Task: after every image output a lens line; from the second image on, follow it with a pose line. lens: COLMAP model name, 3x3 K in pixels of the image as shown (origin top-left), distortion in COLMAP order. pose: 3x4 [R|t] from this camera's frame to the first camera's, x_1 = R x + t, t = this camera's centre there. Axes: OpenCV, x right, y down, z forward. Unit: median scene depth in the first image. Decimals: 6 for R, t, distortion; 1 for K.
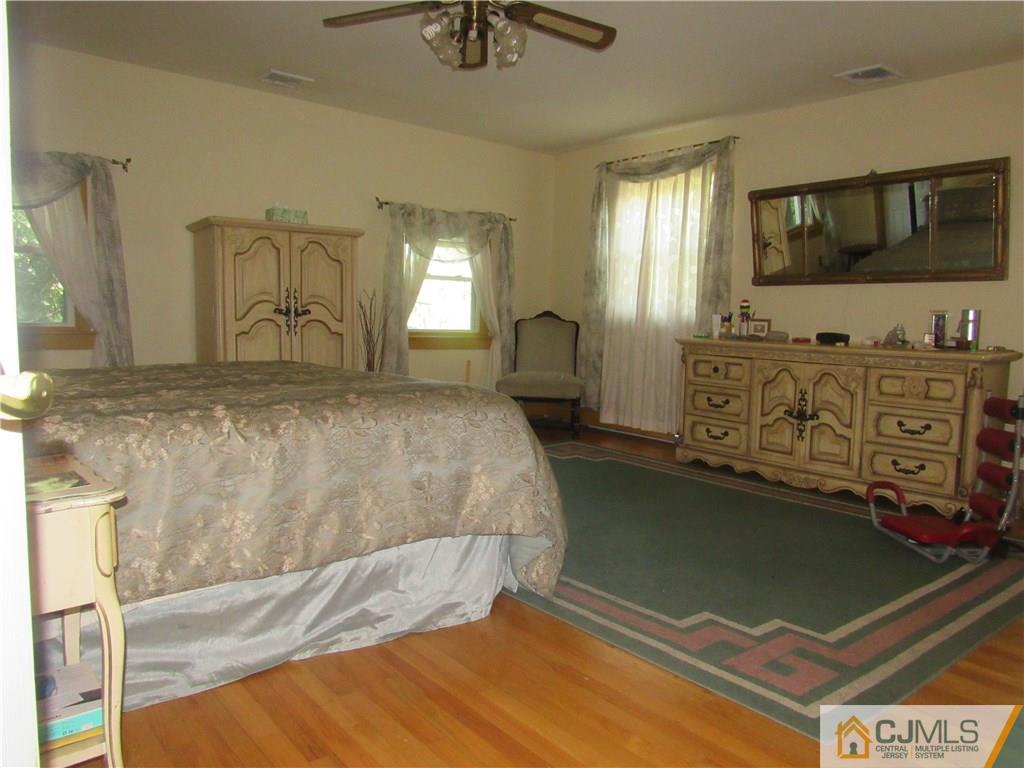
lens RADIAL K [[733.3, 0, 505.5], [0, 733.3, 385.1], [0, 0, 1]] dist [-0.035119, 0.004855]
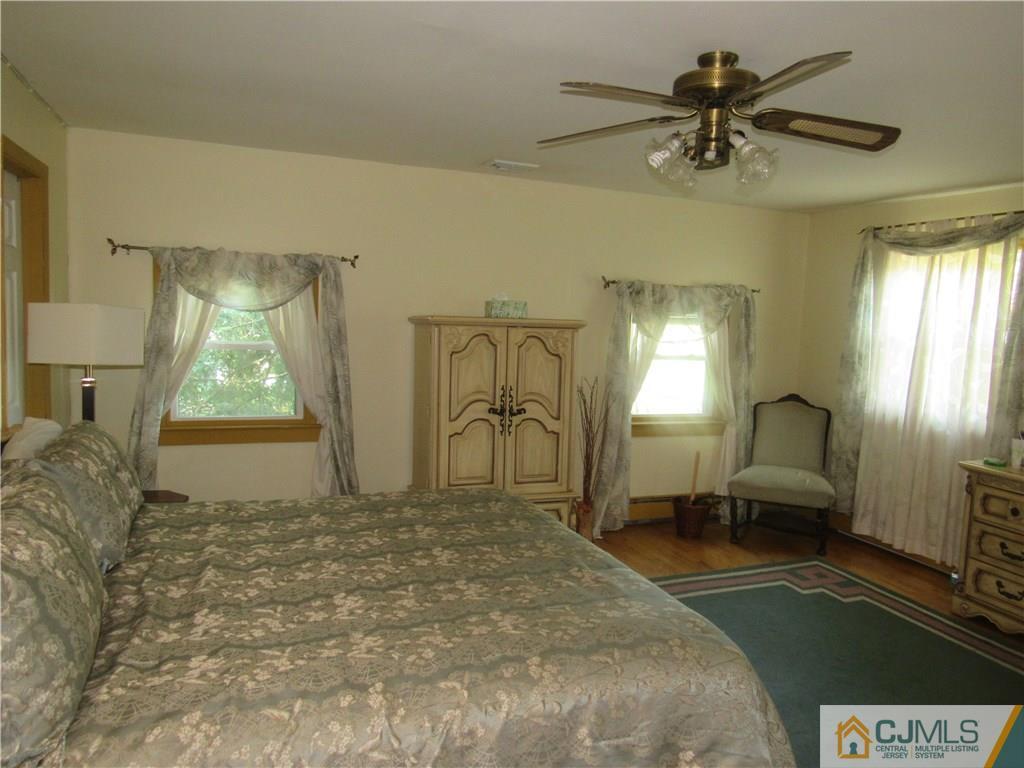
lens RADIAL K [[733.3, 0, 508.7], [0, 733.3, 386.7], [0, 0, 1]] dist [-0.035119, 0.004855]
pose [[0.951277, 0.041016, -0.305597, 0.000441], [-0.043599, 0.999048, -0.001631, -0.125821], [0.305240, 0.014875, 0.952159, 0.088518]]
